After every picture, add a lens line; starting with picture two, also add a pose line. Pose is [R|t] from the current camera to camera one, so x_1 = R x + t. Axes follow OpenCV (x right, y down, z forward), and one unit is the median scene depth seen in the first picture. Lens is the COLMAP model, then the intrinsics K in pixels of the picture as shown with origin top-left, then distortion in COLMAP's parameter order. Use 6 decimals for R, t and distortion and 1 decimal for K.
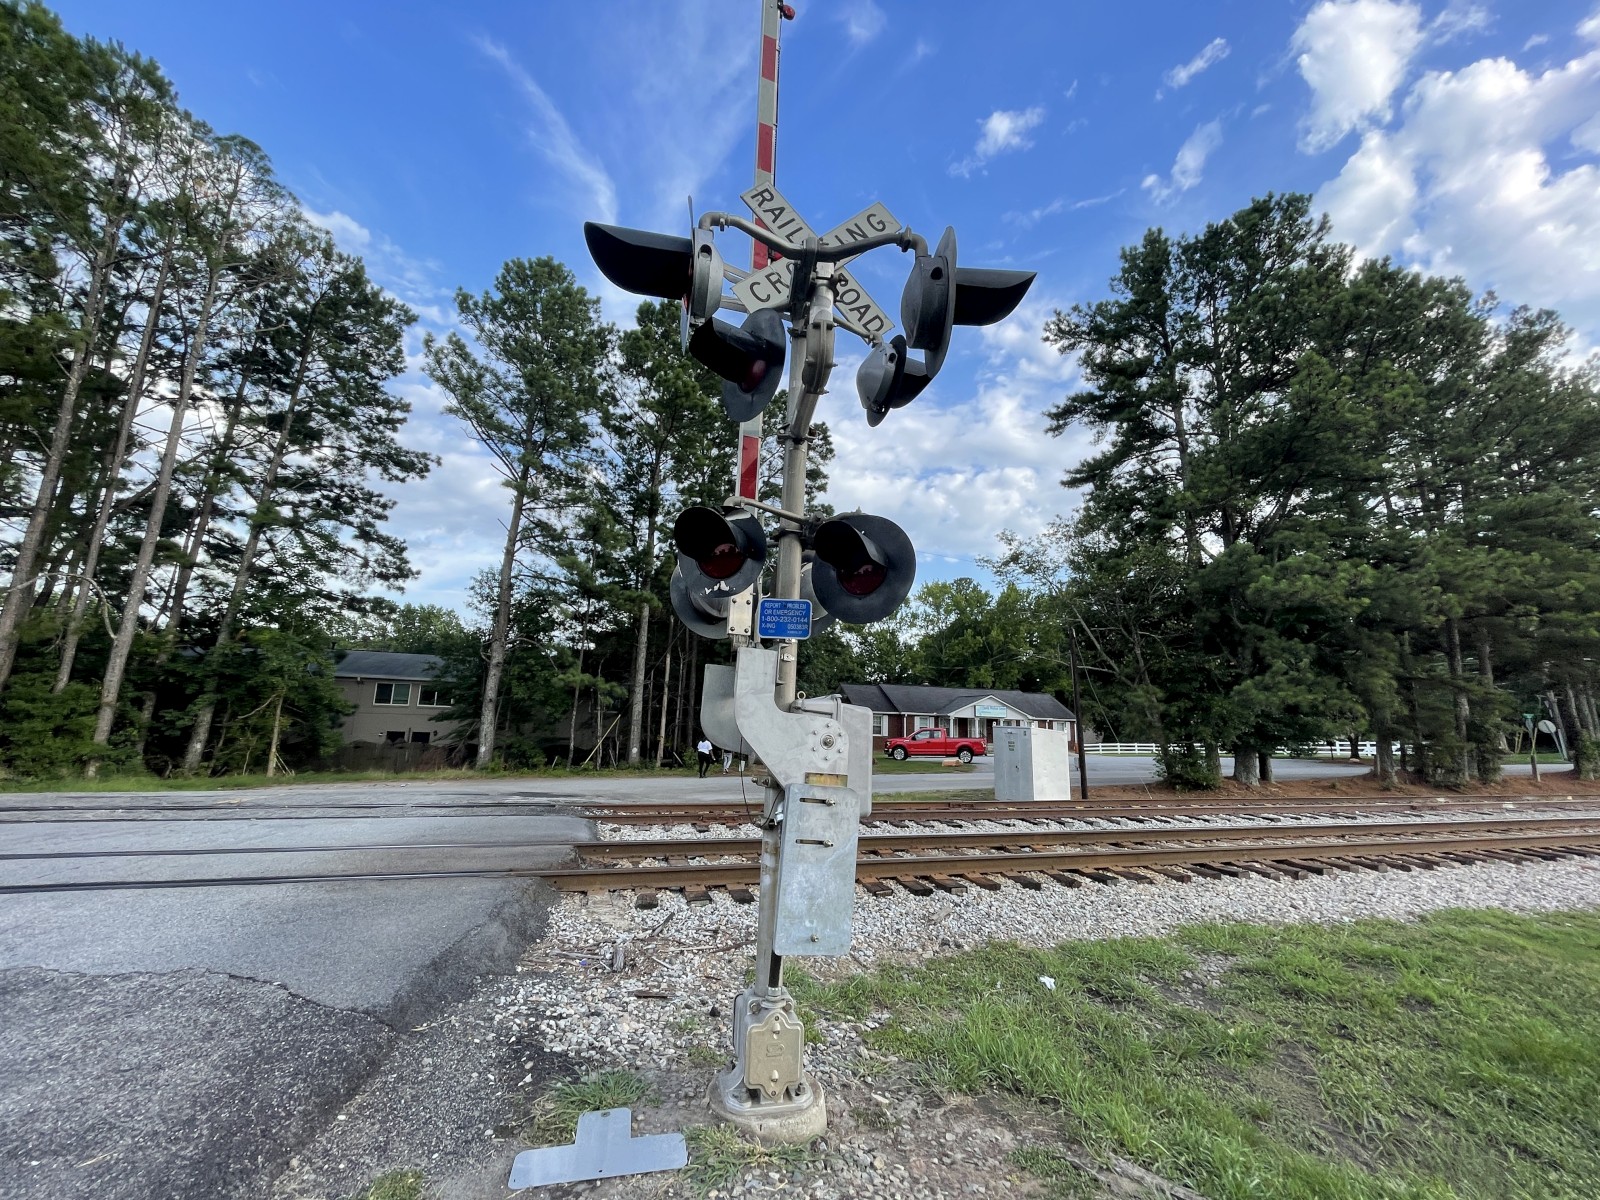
lens RADIAL K [[647.4, 0, 804.7], [0, 647.4, 602.3], [0, 0, 1]] dist [0.000009, -0.000556]
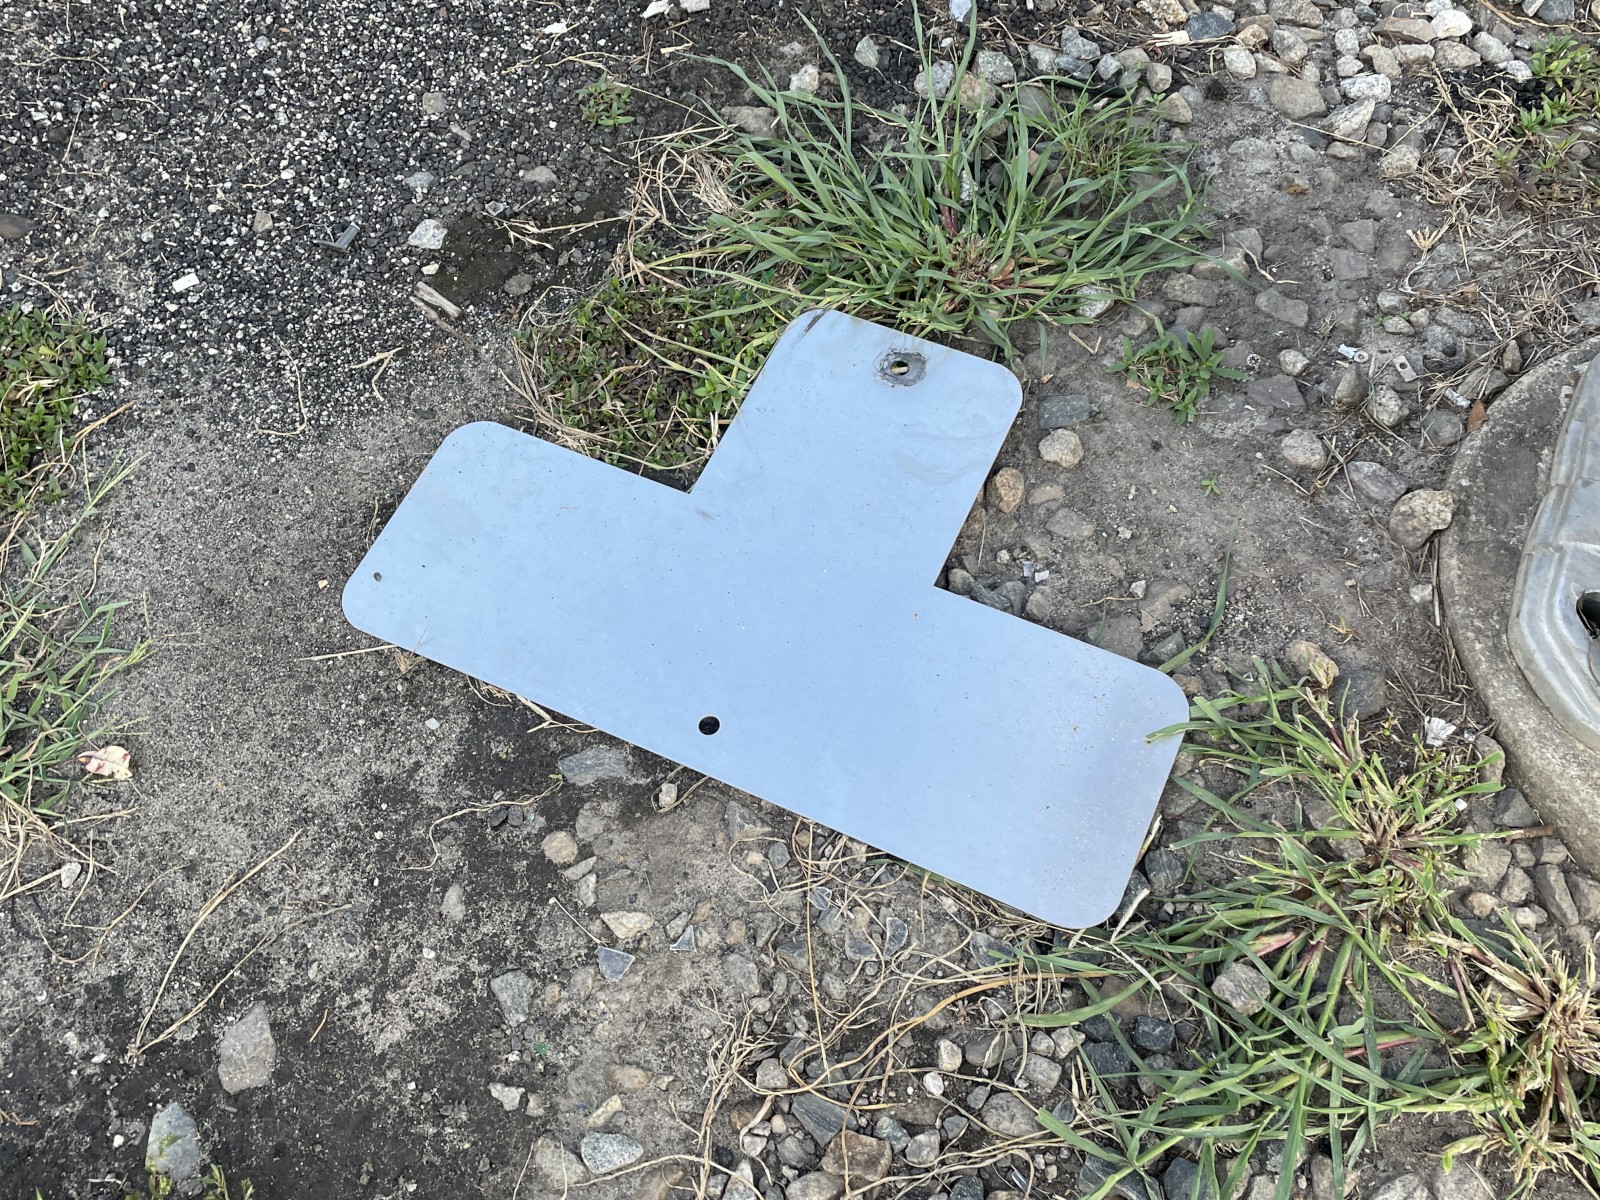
lens RADIAL K [[1506.7, 0, 802.6], [0, 1506.7, 602.7], [0, 0, 1]] dist [0.046635, 0.000000]
pose [[0.769717, 0.526097, -0.361604, -0.014428], [0.188036, 0.354464, 0.915968, 0.044111], [0.610064, -0.773031, 0.173912, 0.095501]]
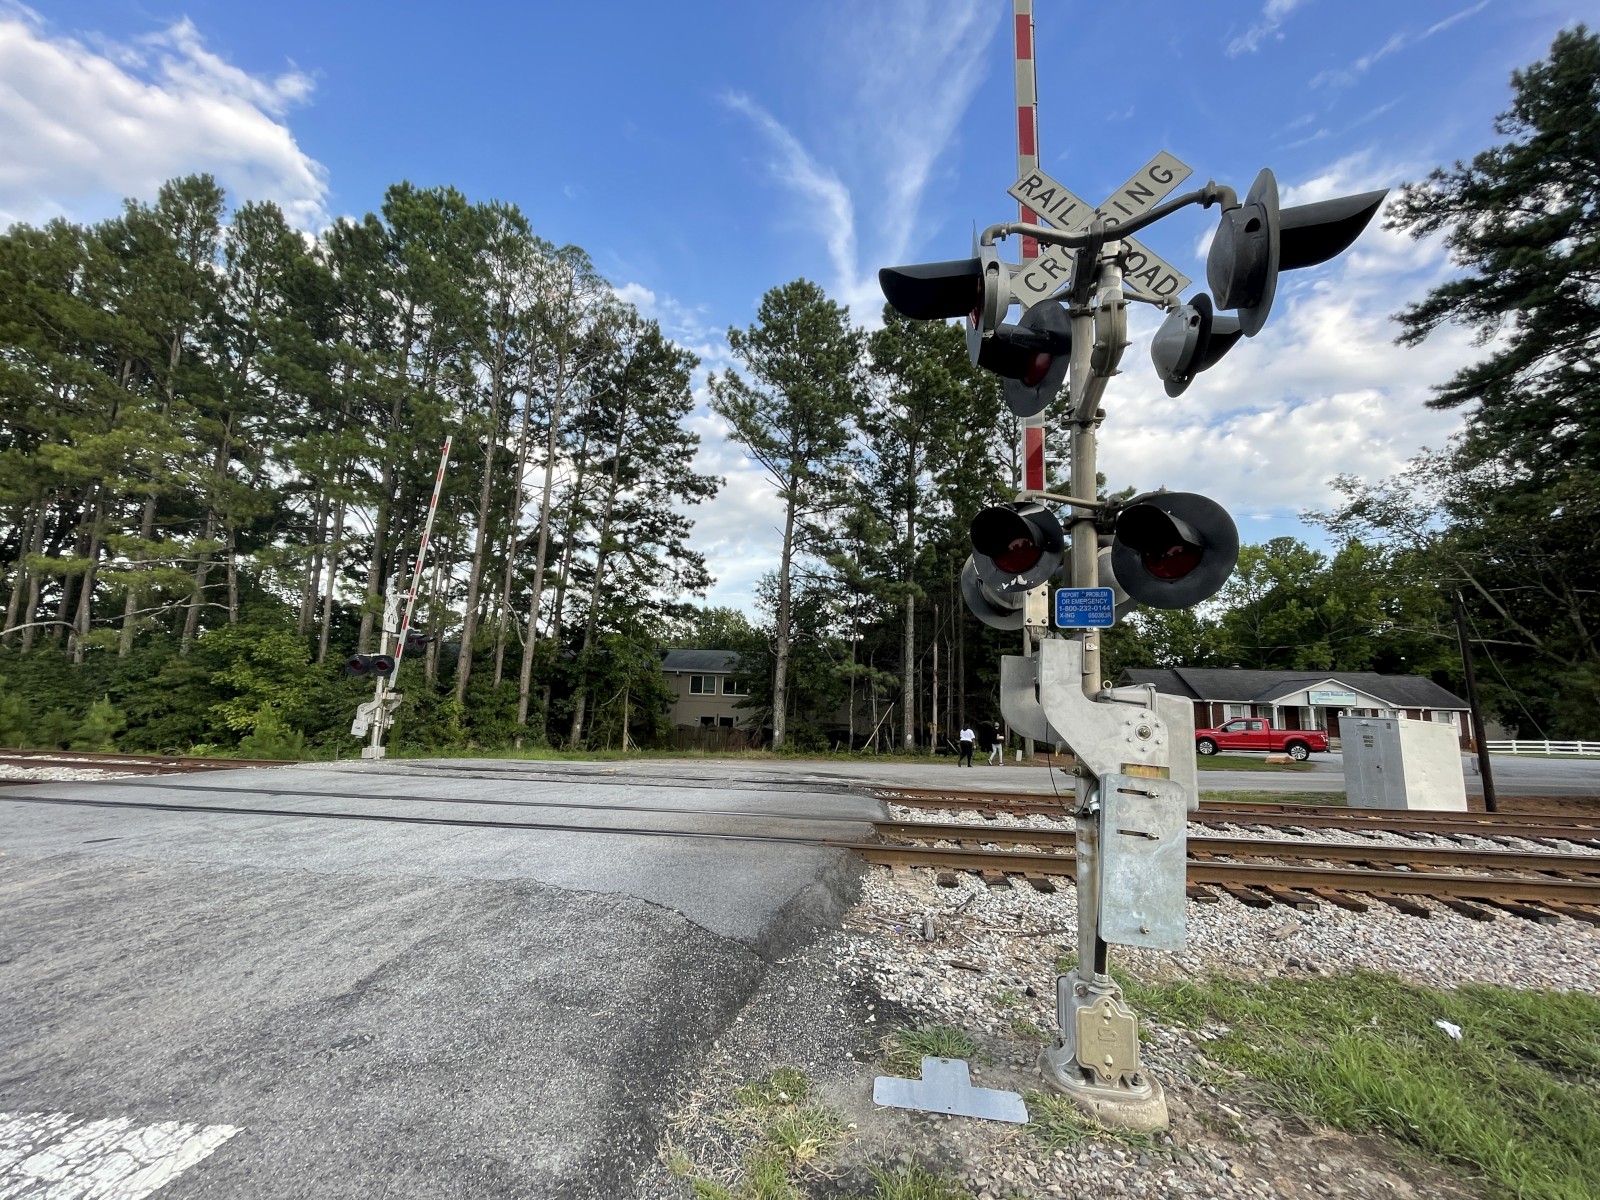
lens RADIAL K [[647.4, 0, 804.6], [0, 647.4, 603.1], [0, 0, 1]] dist [0.000009, -0.000556]
pose [[0.920798, -0.059261, -0.385511, -0.005996], [0.066990, 0.997732, 0.006635, -0.002363], [0.384244, -0.031935, 0.922679, -0.010890]]
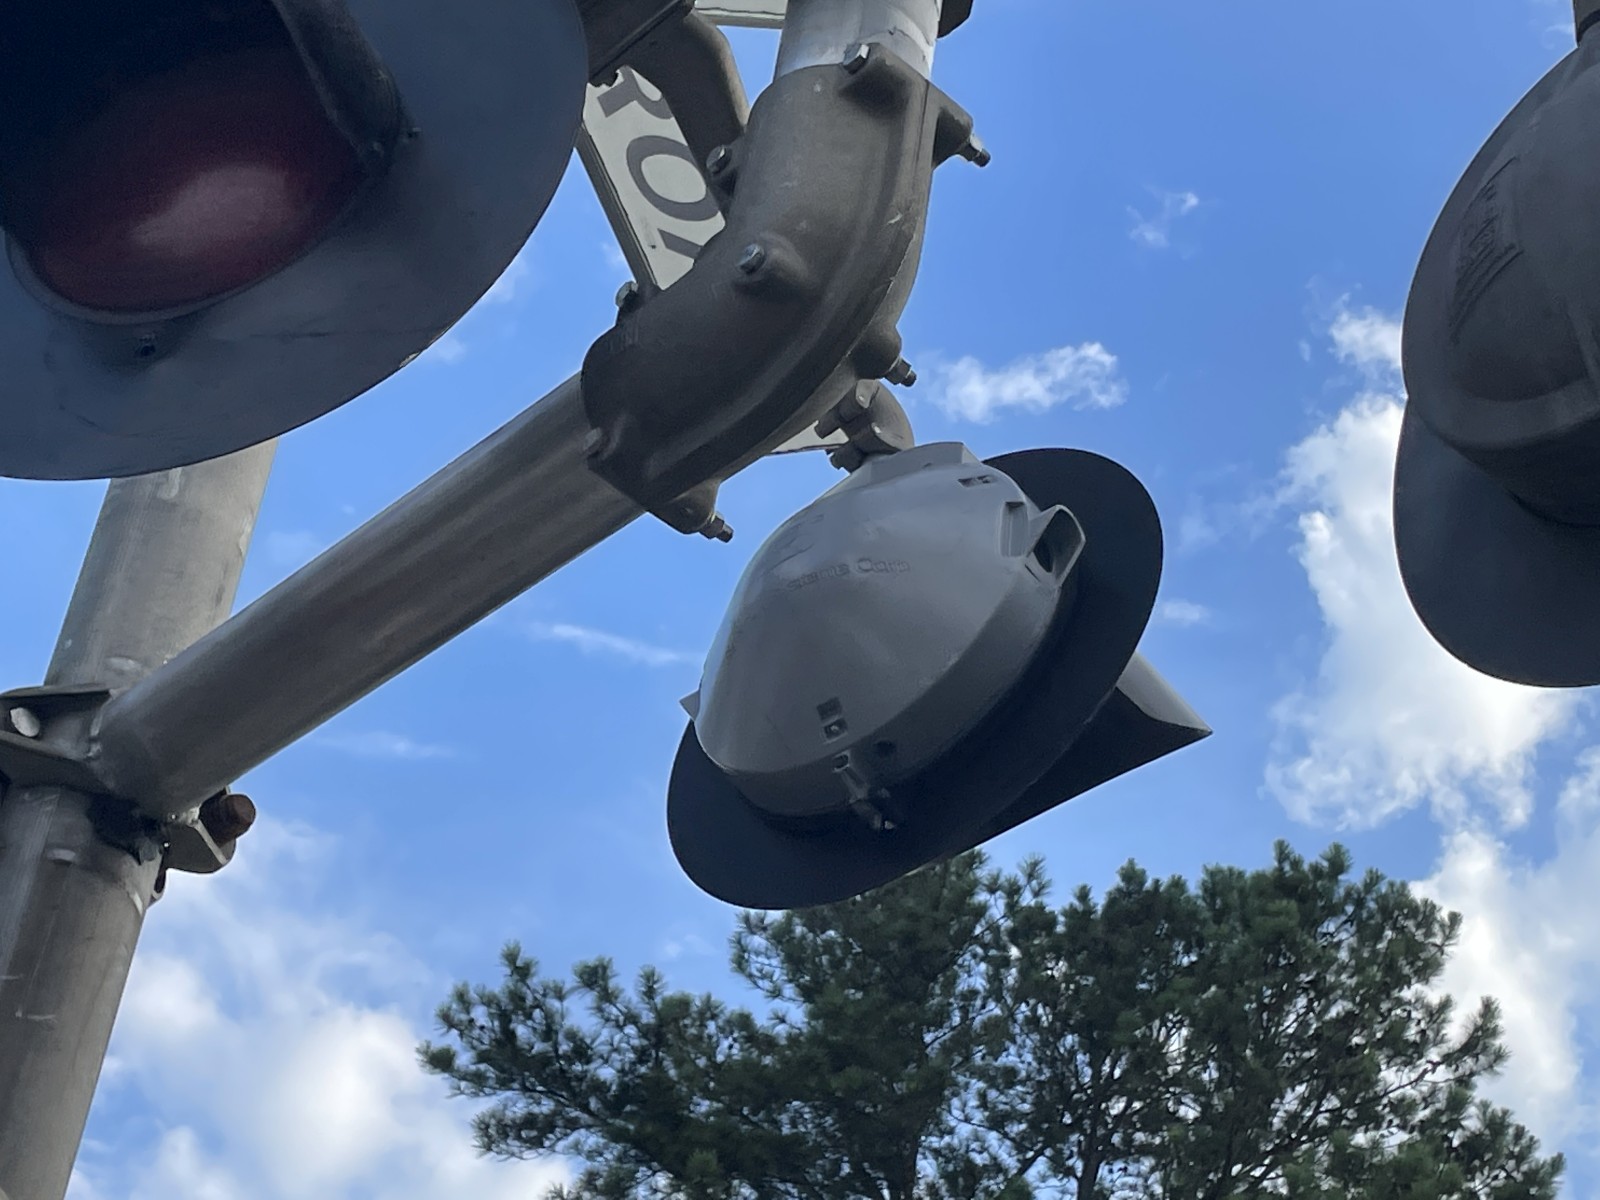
lens RADIAL K [[3253.4, 0, 791.6], [0, 3253.4, 632.2], [0, 0, 1]] dist [0.203643, 0.000000]
pose [[0.818453, 0.413082, 0.399372, -0.028851], [-0.178705, 0.843612, -0.506343, 0.006260], [-0.546076, 0.343048, 0.764277, 0.058956]]
